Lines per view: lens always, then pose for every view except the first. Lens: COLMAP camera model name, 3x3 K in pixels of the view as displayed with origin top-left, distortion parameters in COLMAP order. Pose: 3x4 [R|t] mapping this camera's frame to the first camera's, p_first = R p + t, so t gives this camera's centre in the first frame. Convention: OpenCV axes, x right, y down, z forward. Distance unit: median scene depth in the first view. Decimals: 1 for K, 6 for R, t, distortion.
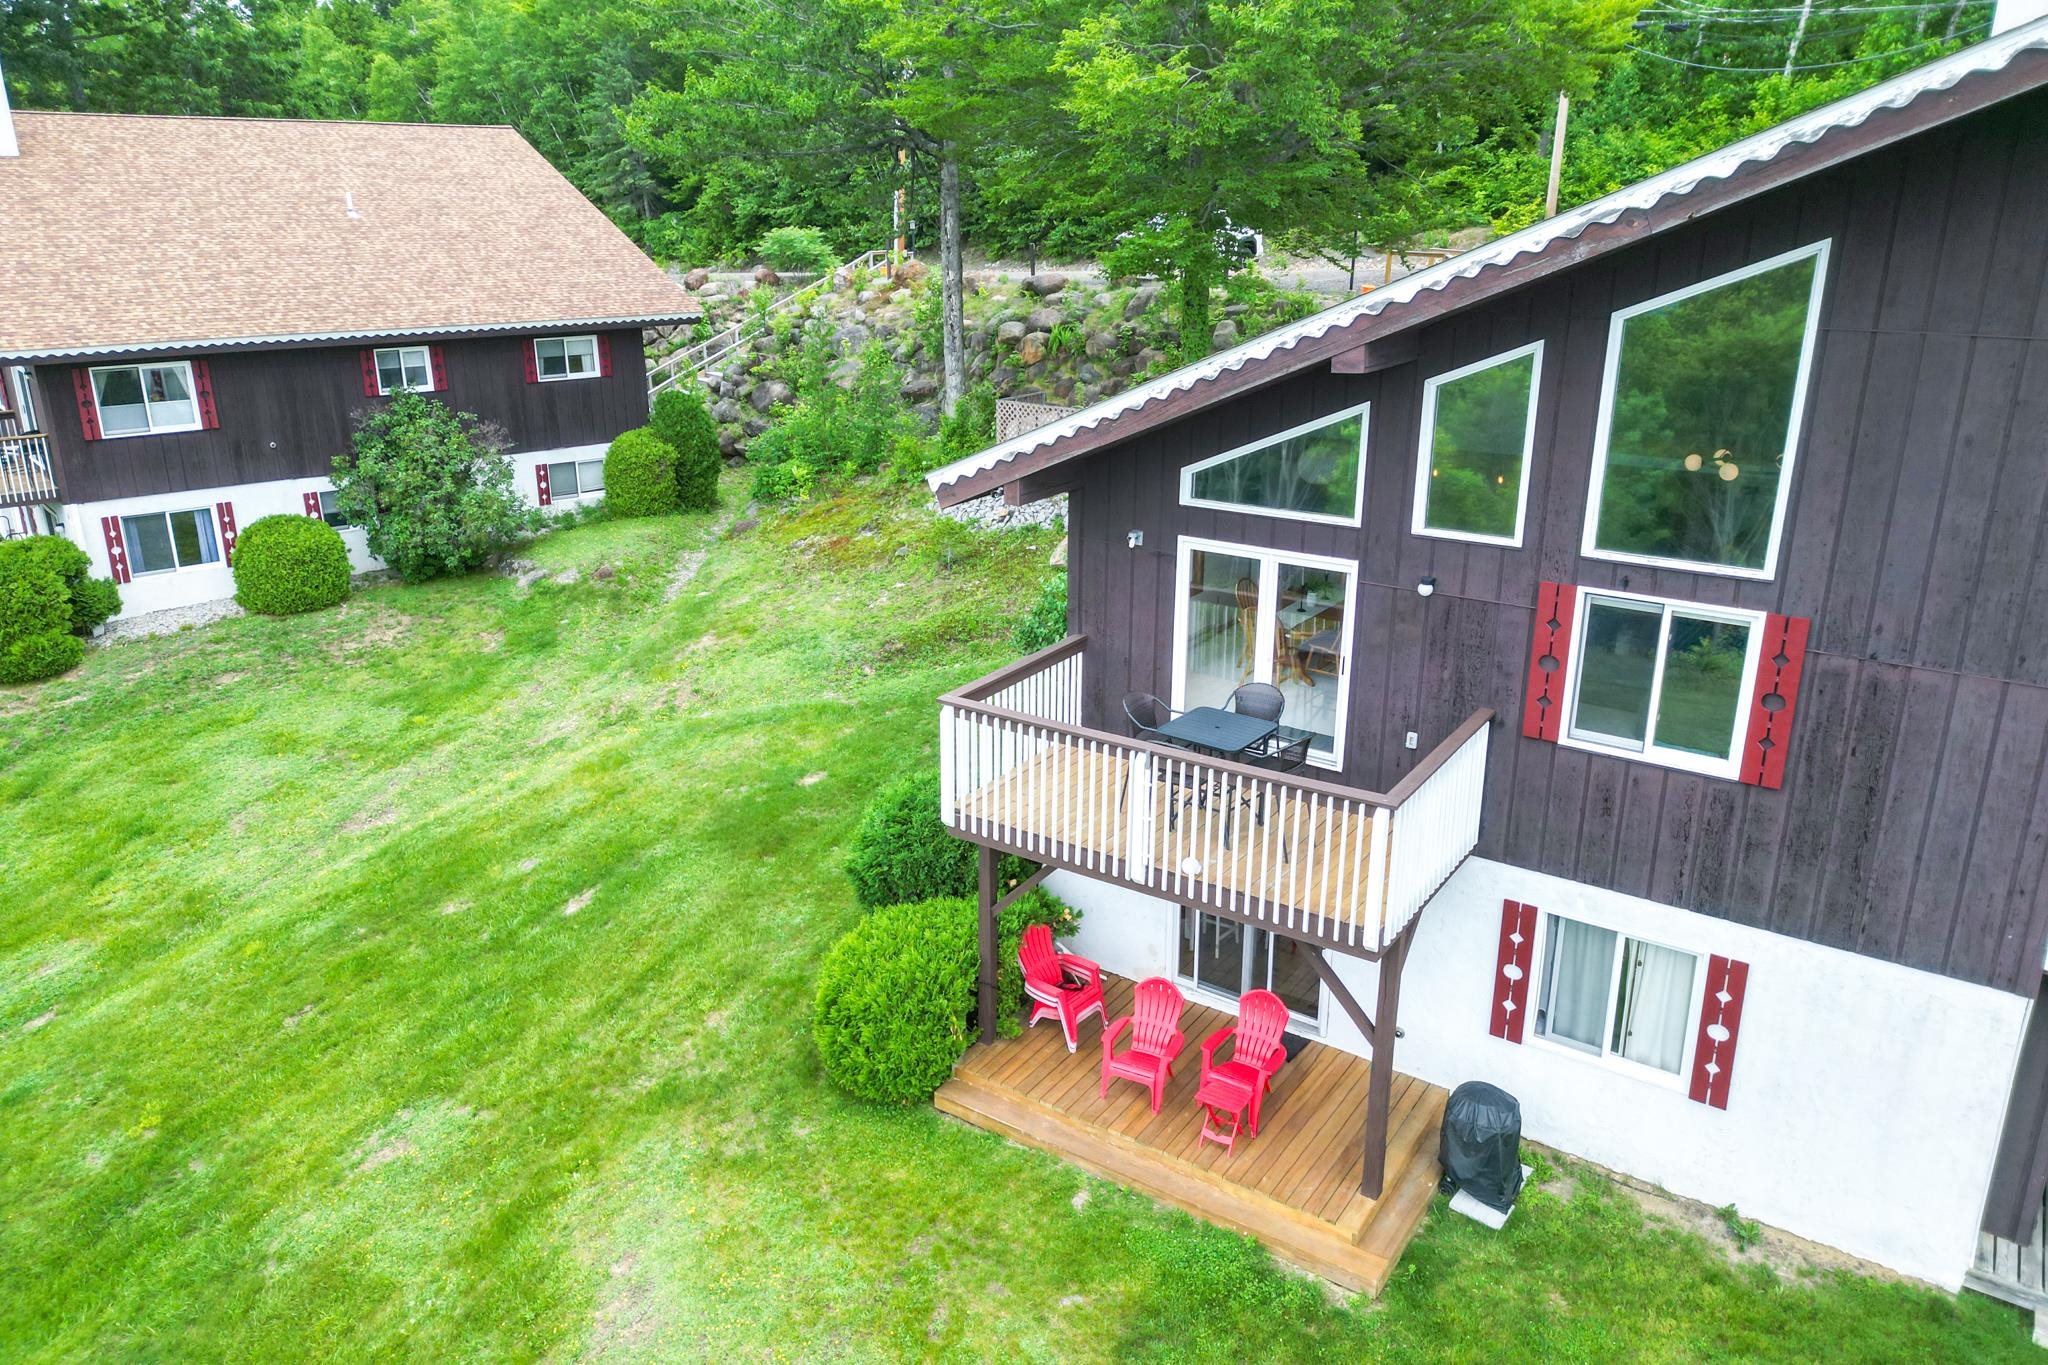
lens RADIAL K [[1439.4, 0, 1018.5], [0, 1439.4, 633.0], [0, 0, 1]] dist [0.046937, -0.005852]
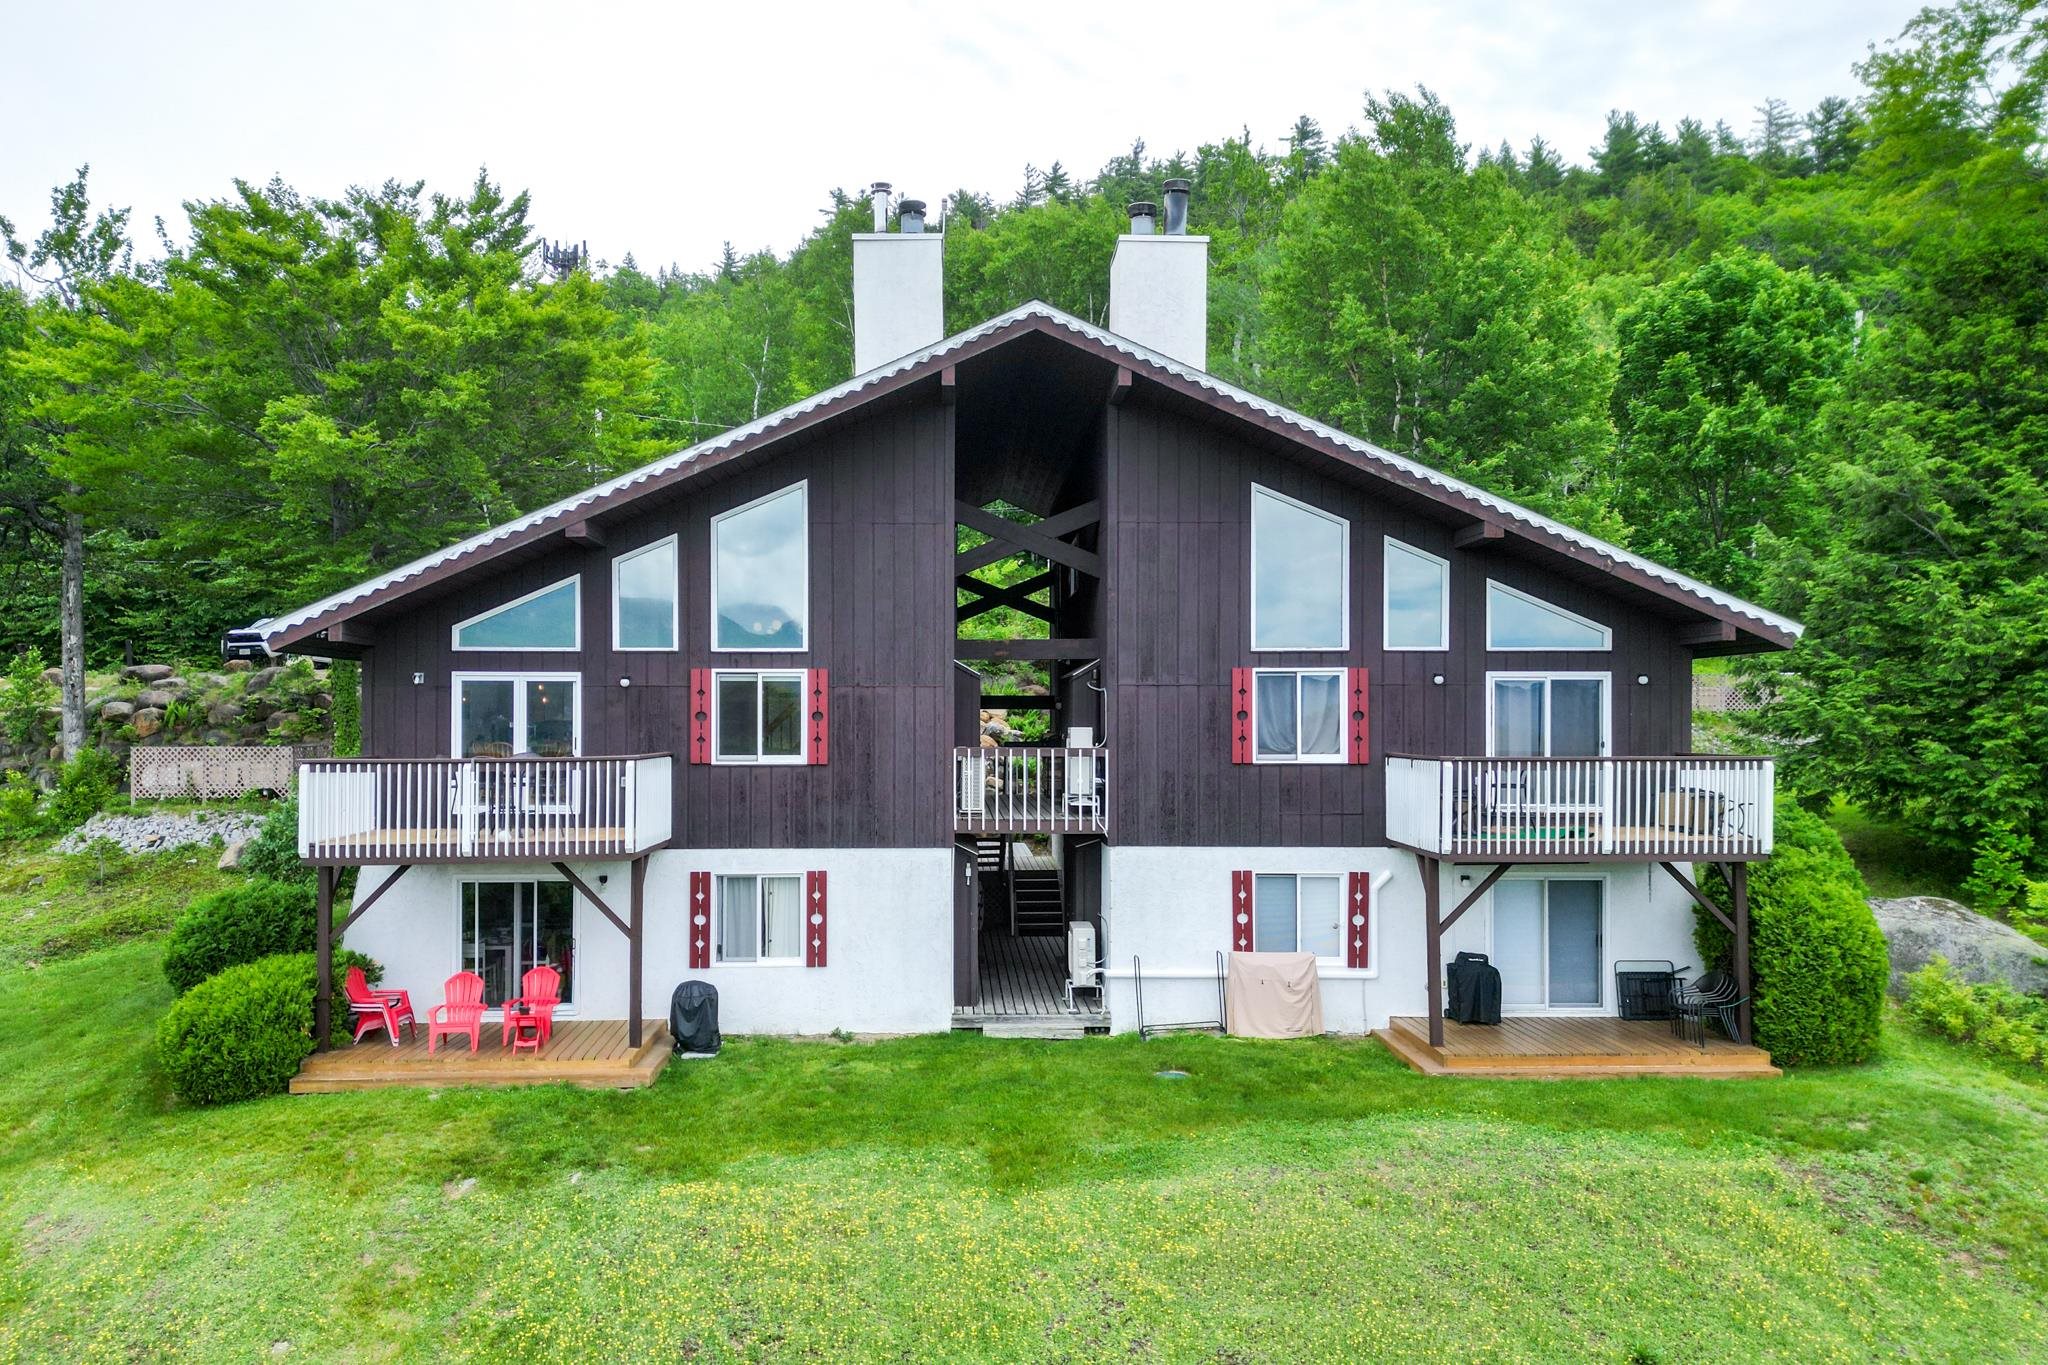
lens RADIAL K [[1437.3, 0, 989.9], [0, 1437.3, 684.4], [0, 0, 1]] dist [0.045004, -0.002885]
pose [[0.808518, 0.007000, 0.588429, -0.345757], [0.178613, 0.949838, -0.256718, 0.462741], [-0.560710, 0.312663, 0.766711, -0.489780]]
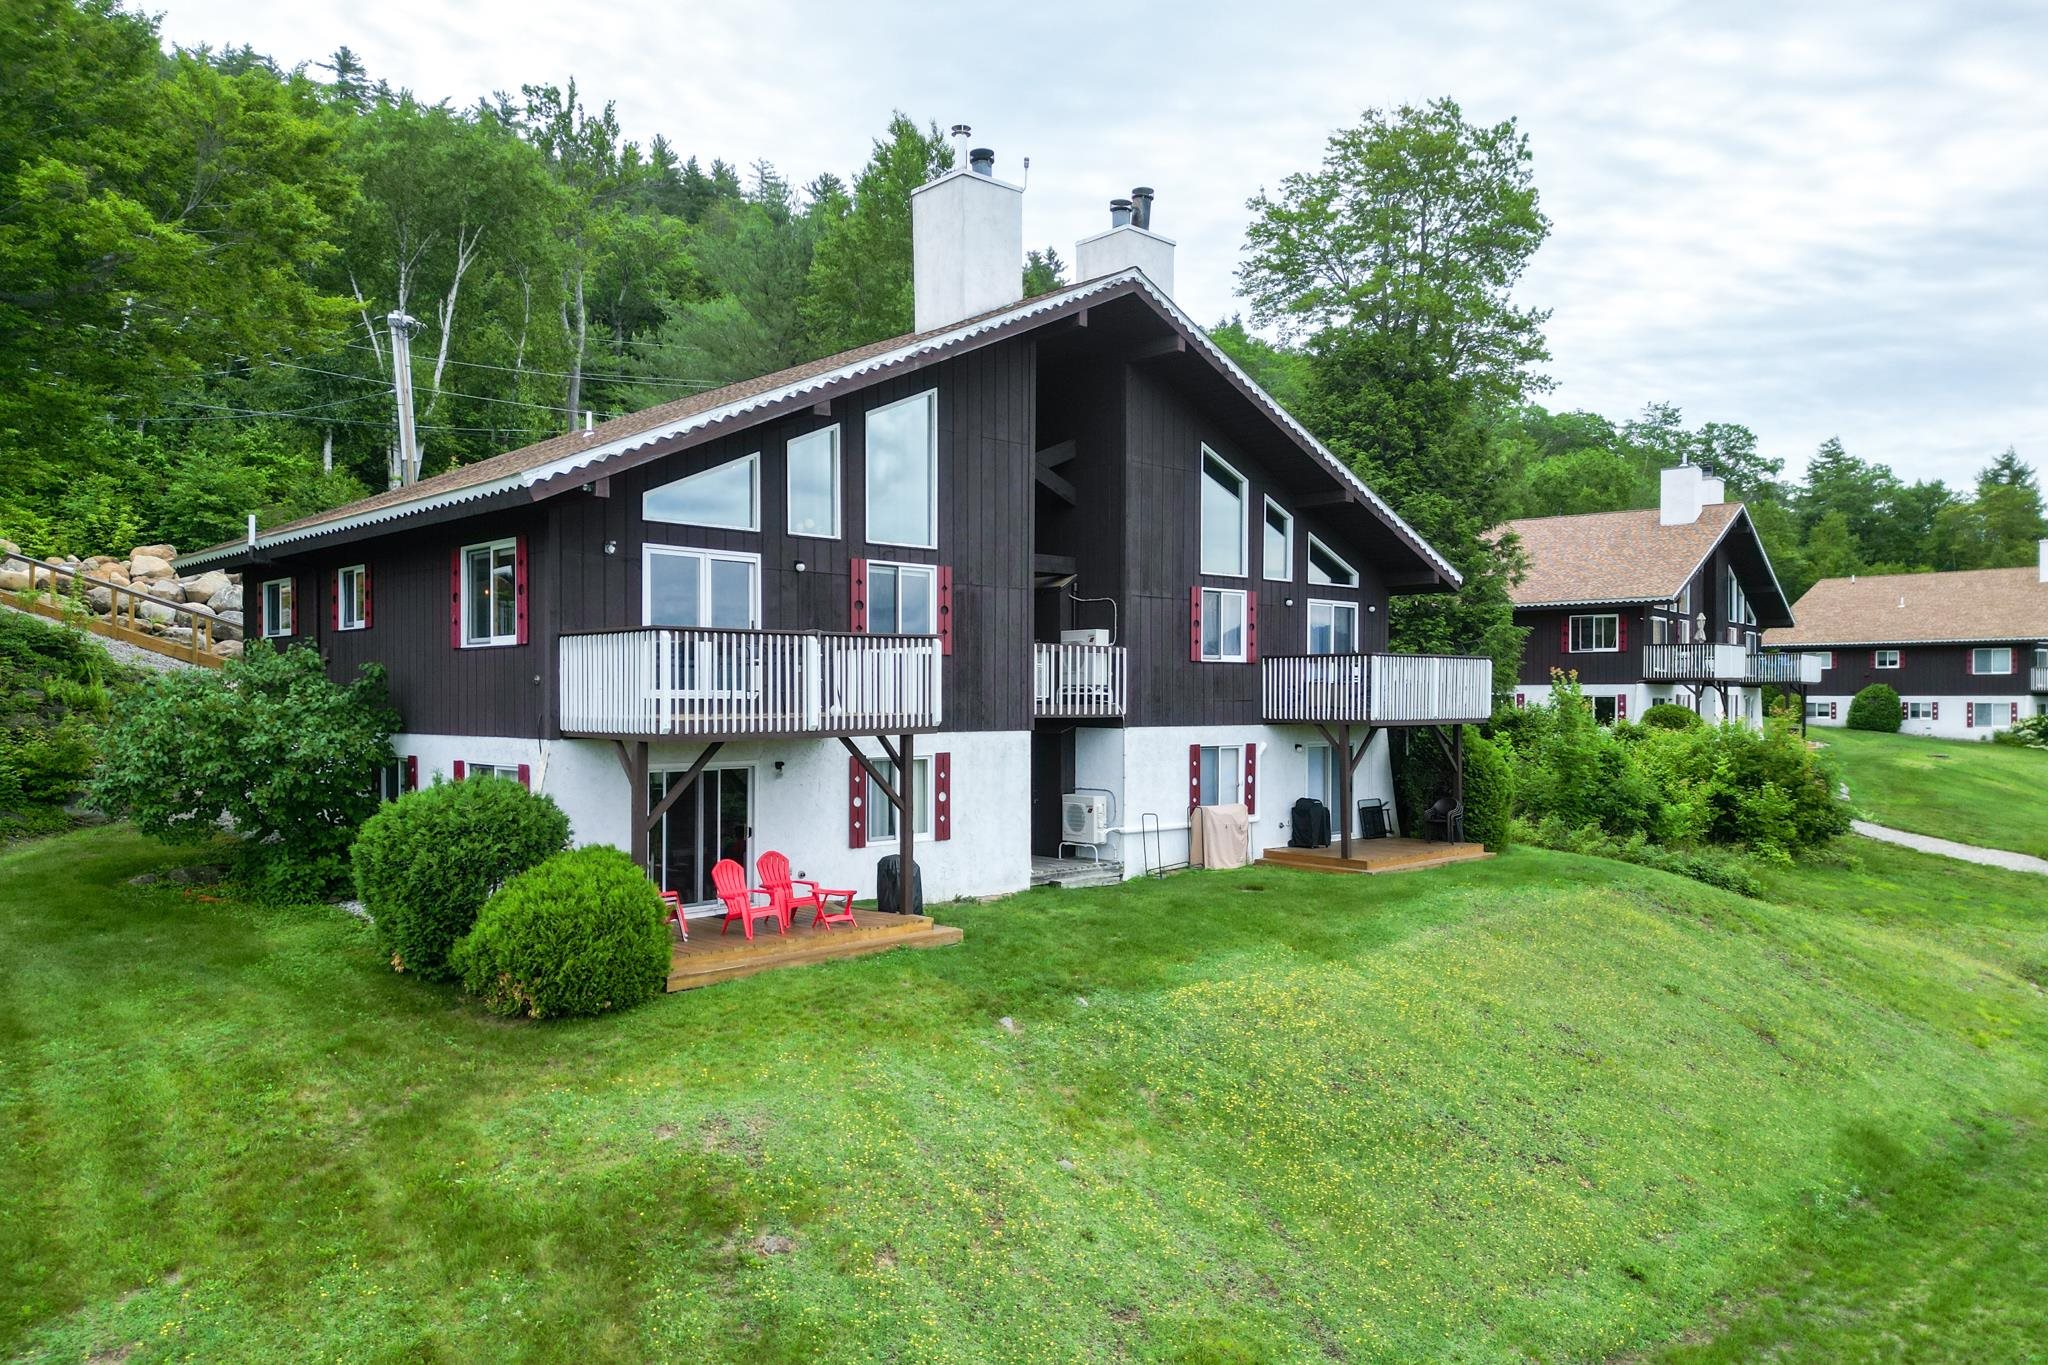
lens RADIAL K [[1371.8, 0, 1024.0], [0, 1371.8, 682.5], [0, 0, 1]] dist [0.010913, 0.000687]
pose [[0.224775, -0.002864, 0.974407, -1.162757], [0.282278, 0.957308, -0.062302, 0.259974], [-0.932628, 0.289057, 0.215987, 0.457721]]
